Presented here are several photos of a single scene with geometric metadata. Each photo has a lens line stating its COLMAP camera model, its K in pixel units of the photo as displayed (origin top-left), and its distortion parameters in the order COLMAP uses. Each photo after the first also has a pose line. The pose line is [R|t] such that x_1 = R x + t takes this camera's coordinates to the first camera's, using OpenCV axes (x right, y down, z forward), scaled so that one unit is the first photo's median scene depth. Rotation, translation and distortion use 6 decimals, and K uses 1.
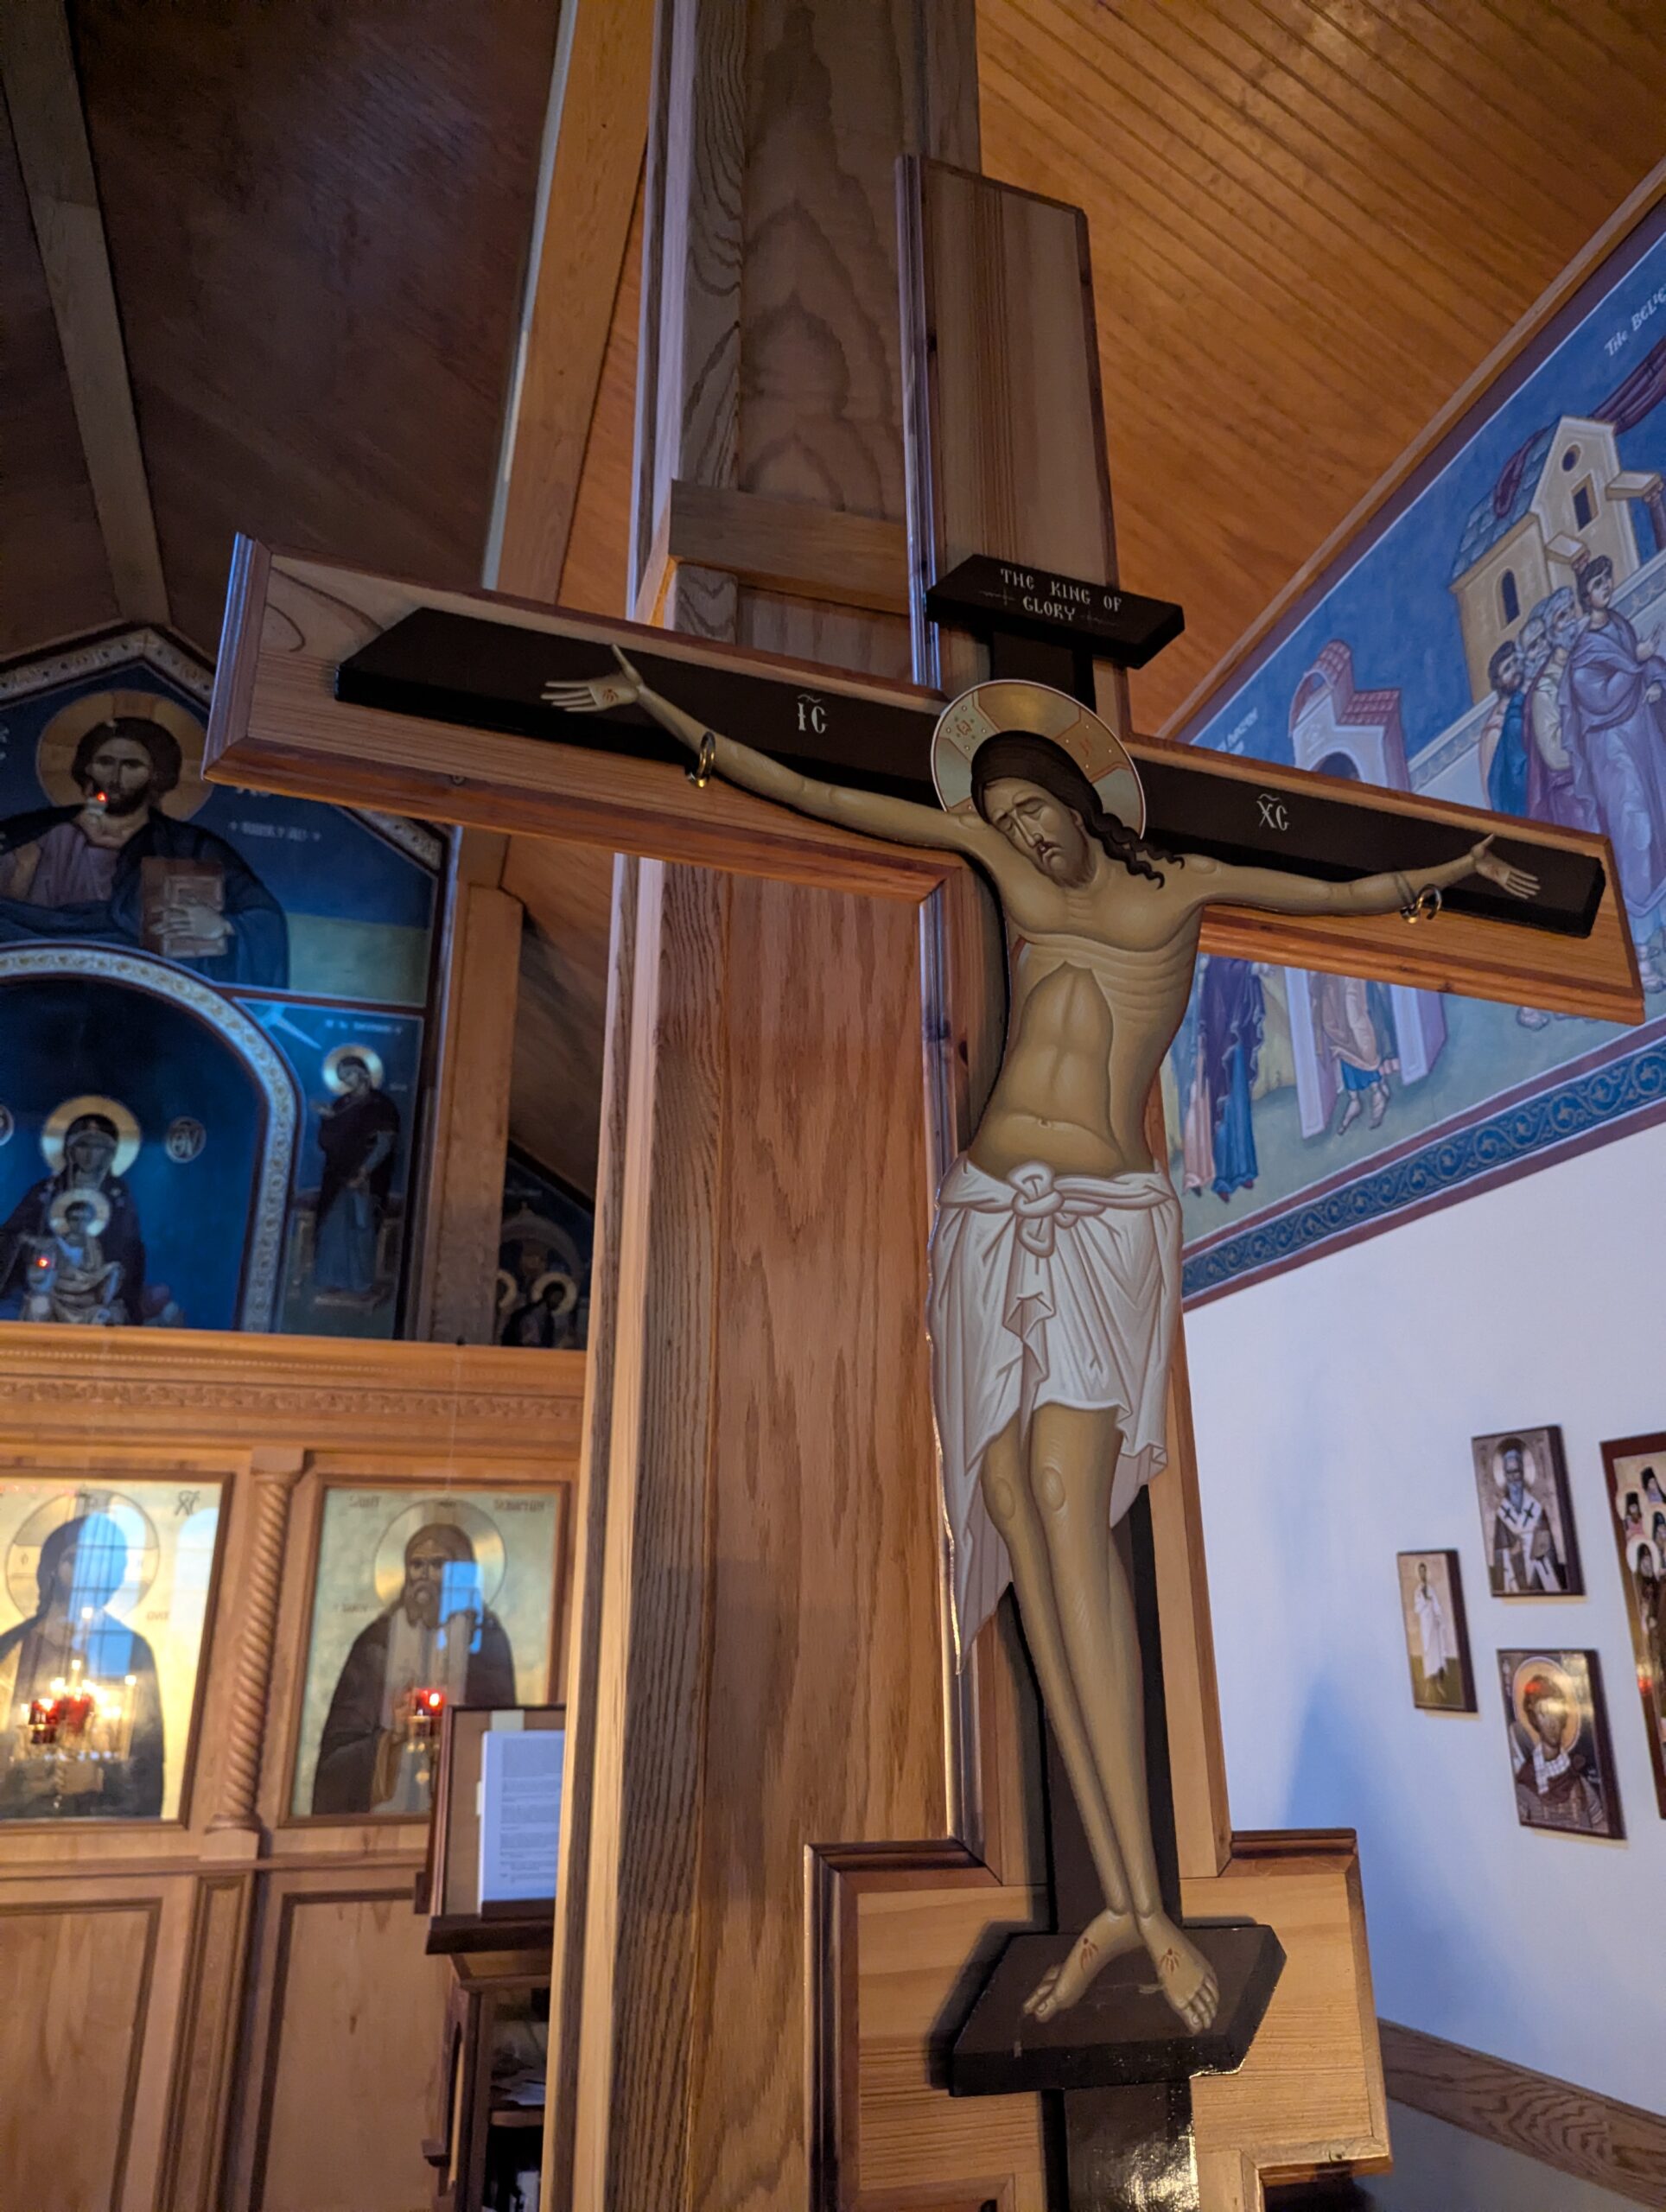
lens RADIAL K [[1568.1, 0, 824.4], [0, 1568.1, 1099.9], [0, 0, 1]] dist [0.041758, -0.030042]
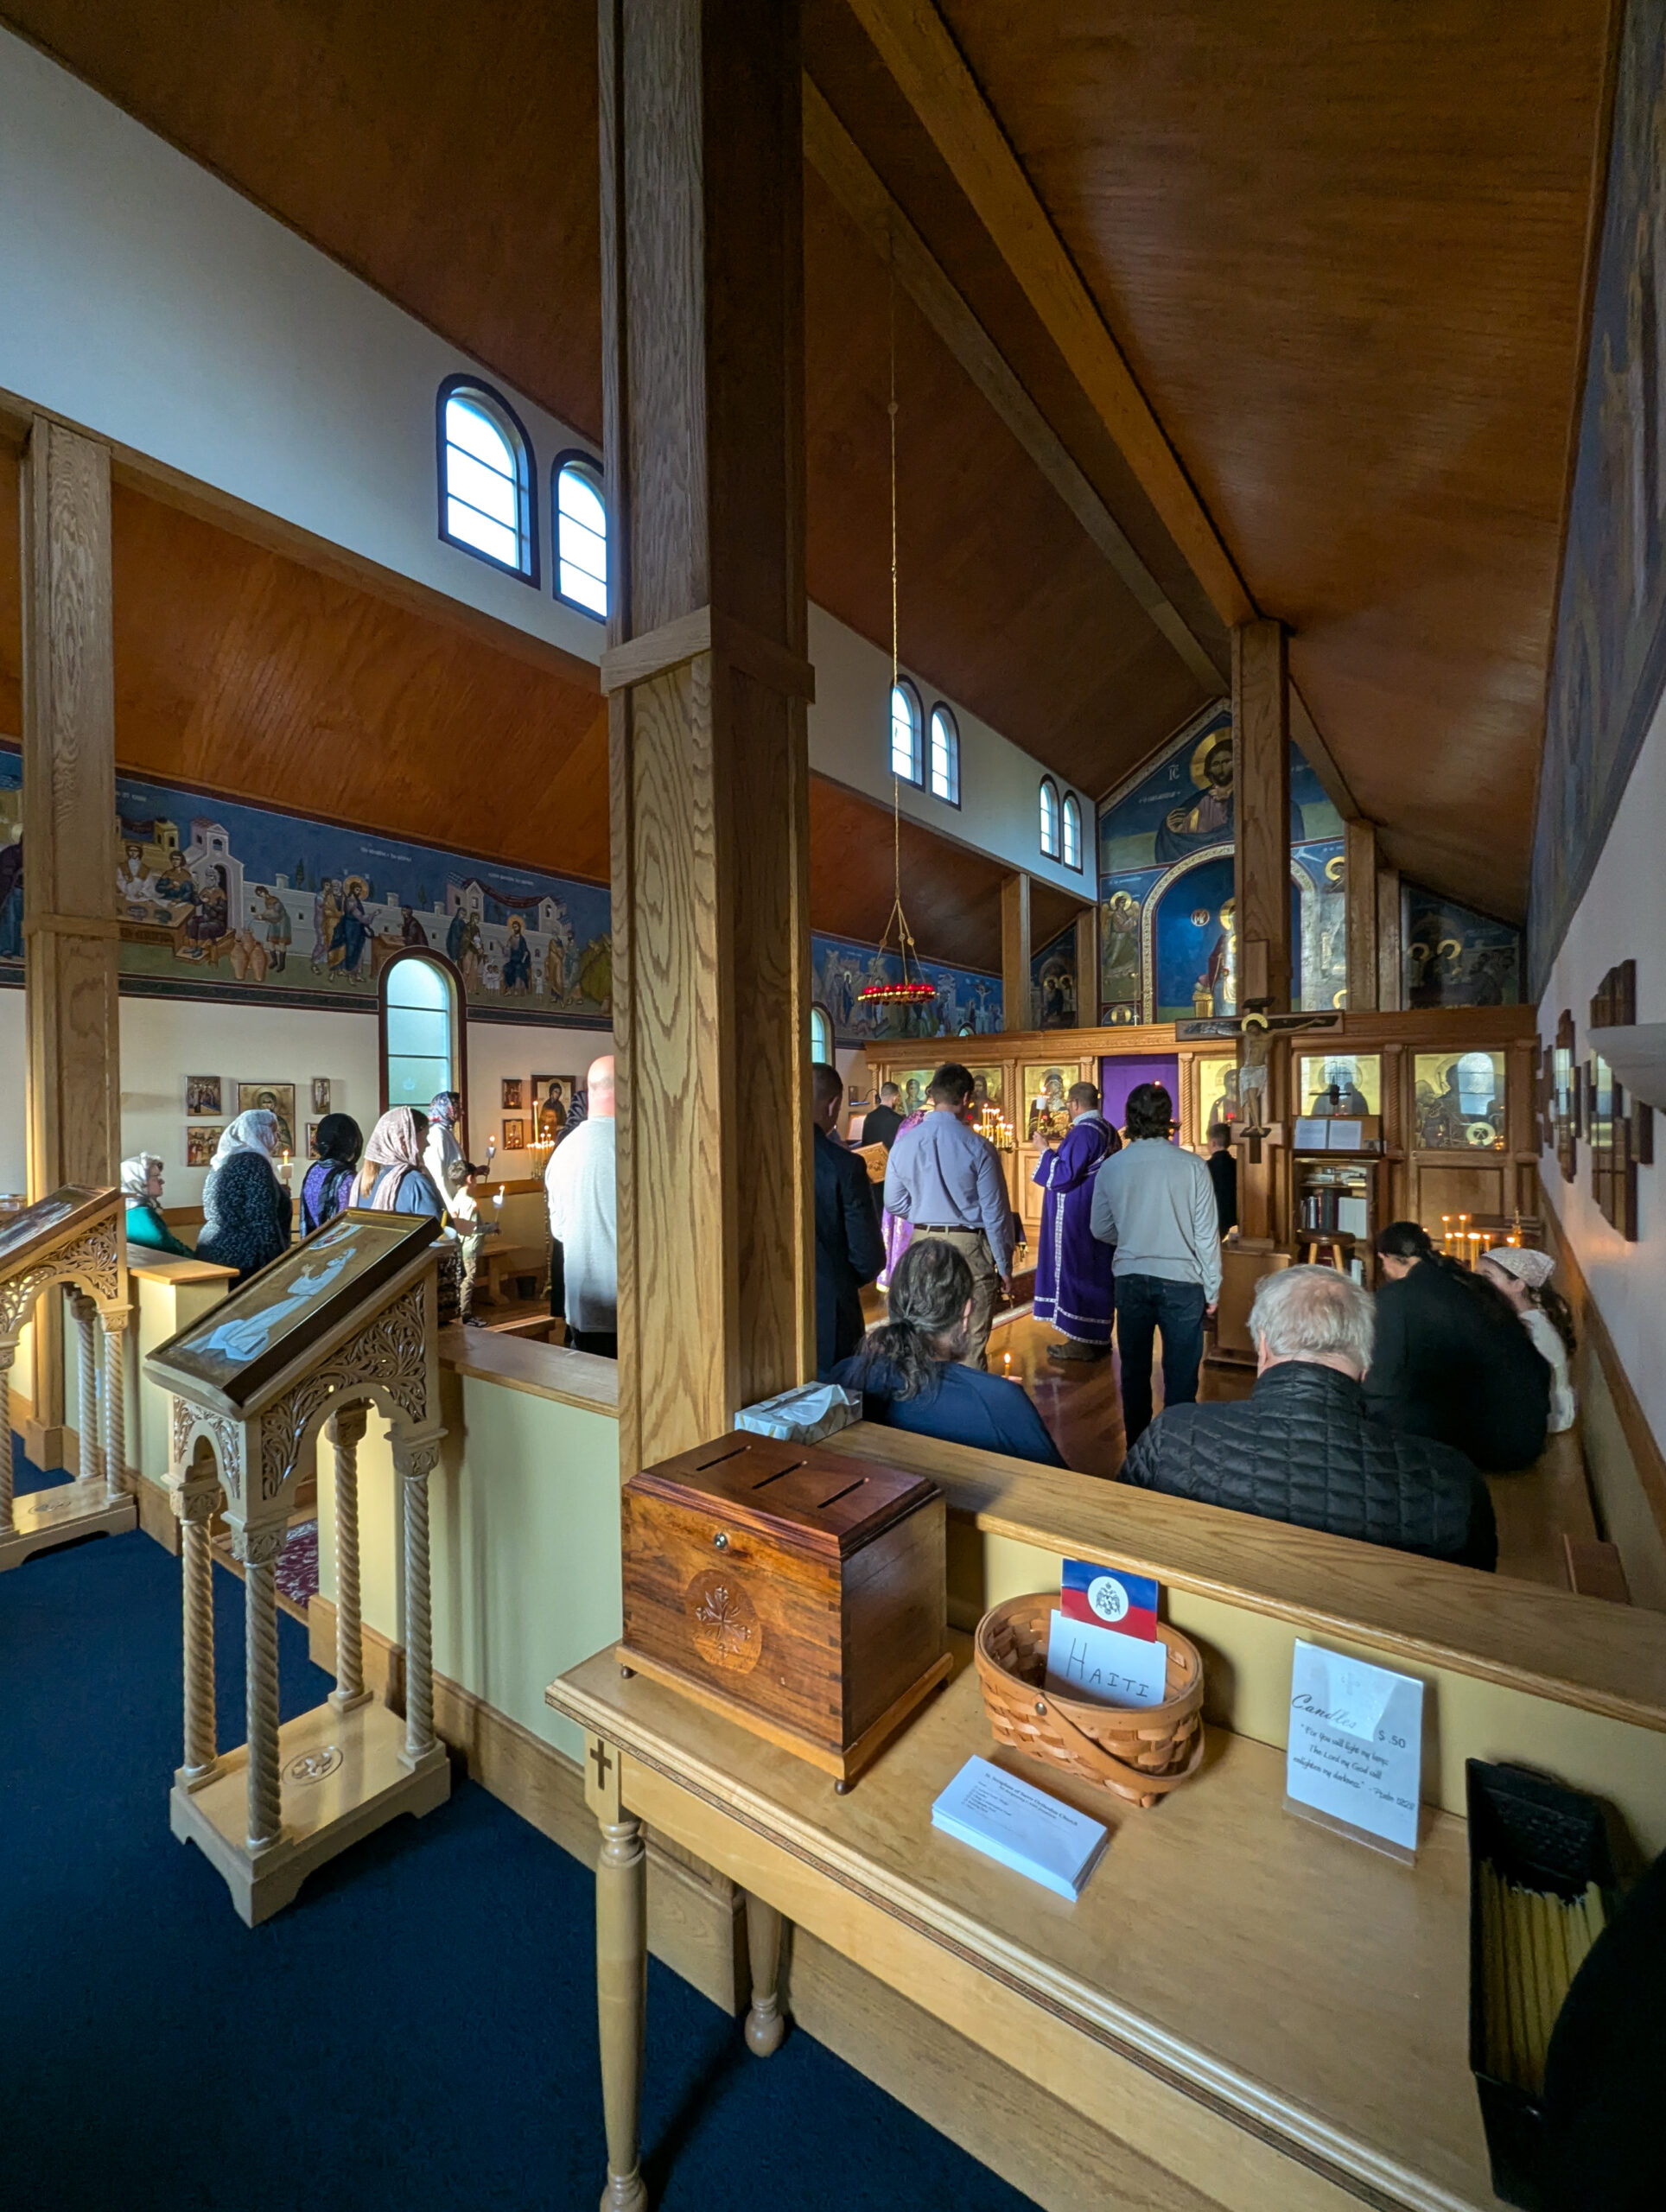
lens RADIAL K [[923.4, 0, 822.9], [0, 923.4, 1103.1], [0, 0, 1]] dist [0.008322, -0.000162]
pose [[0.603611, -0.008638, -0.797233, 0.334999], [0.275625, 0.940548, 0.198494, -0.175681], [0.748121, -0.339550, 0.570106, -0.484463]]
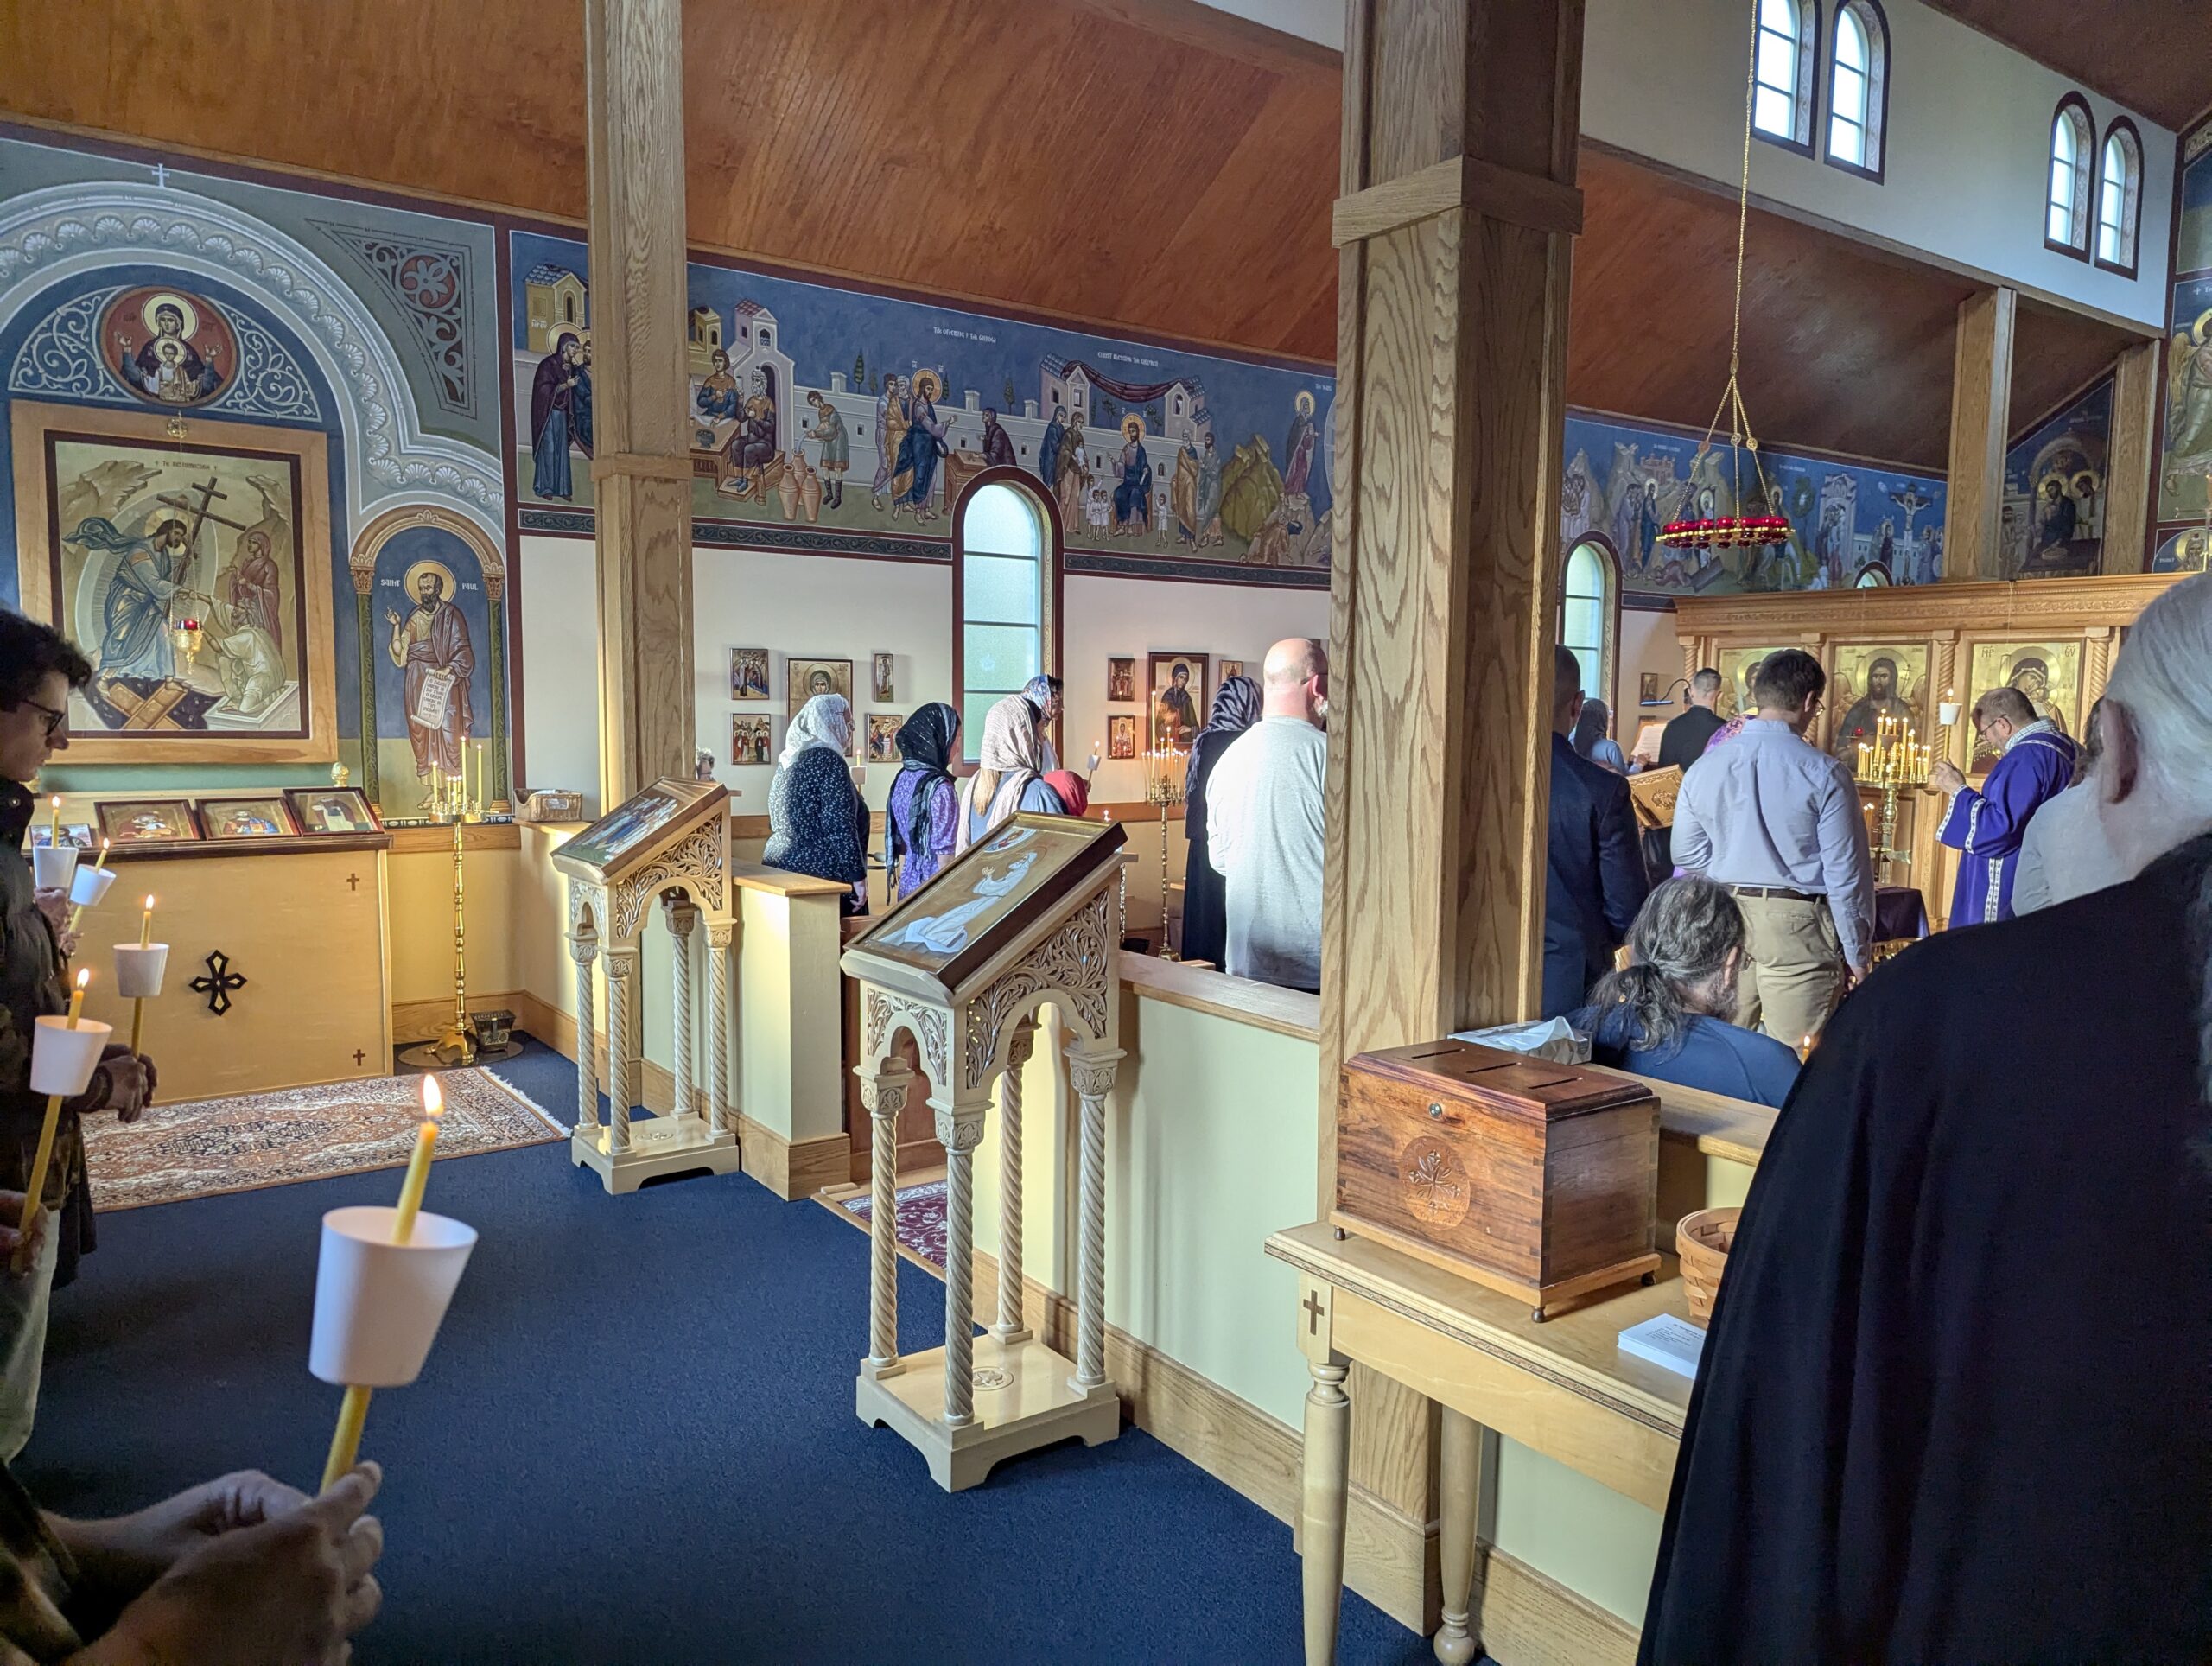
lens RADIAL K [[1568.1, 0, 1099.2], [0, 1568.1, 849.6], [0, 0, 1]] dist [0.041758, -0.030042]
pose [[0.332584, 0.095647, -0.938211, 0.436748], [0.302181, 0.931582, 0.202091, -0.200012], [0.893350, -0.350722, 0.280927, -0.547314]]
